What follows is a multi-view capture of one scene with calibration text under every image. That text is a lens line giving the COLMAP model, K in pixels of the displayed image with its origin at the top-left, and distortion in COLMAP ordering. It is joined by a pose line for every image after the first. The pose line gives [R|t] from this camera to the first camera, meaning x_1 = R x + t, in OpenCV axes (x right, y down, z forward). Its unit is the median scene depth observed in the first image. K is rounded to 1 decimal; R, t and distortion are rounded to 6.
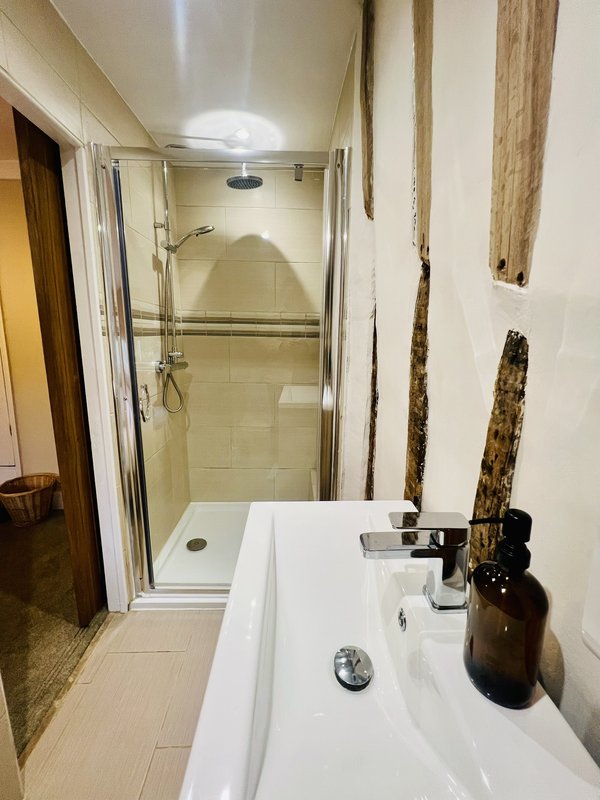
lens RADIAL K [[321.3, 0, 300.0], [0, 321.3, 400.0], [0, 0, 1]] dist [-0.000282, 0.000108]
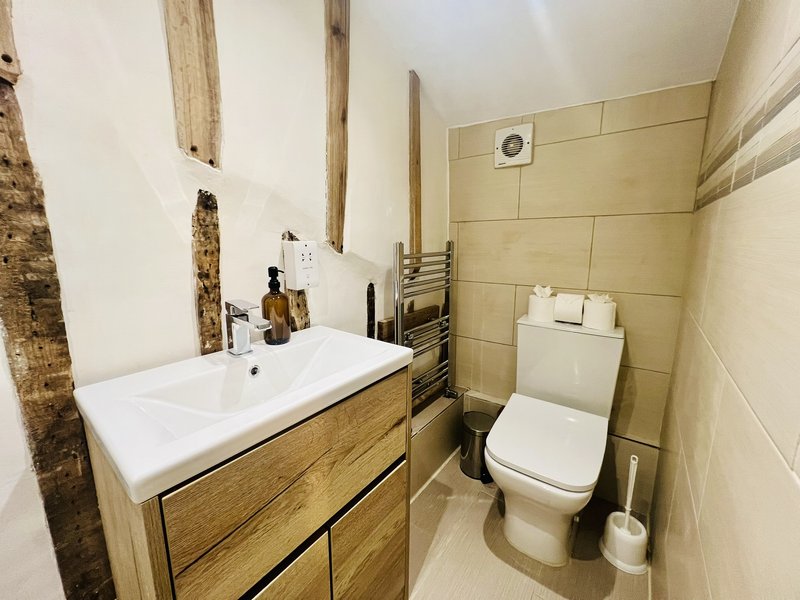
lens RADIAL K [[321.3, 0, 400.0], [0, 321.3, 300.0], [0, 0, 1]] dist [-0.000282, 0.000108]
pose [[-0.785661, -0.120854, 0.606738, -1.324903], [0.116216, 0.934443, 0.336616, -0.117068], [-0.607644, 0.334978, -0.720110, 1.797857]]
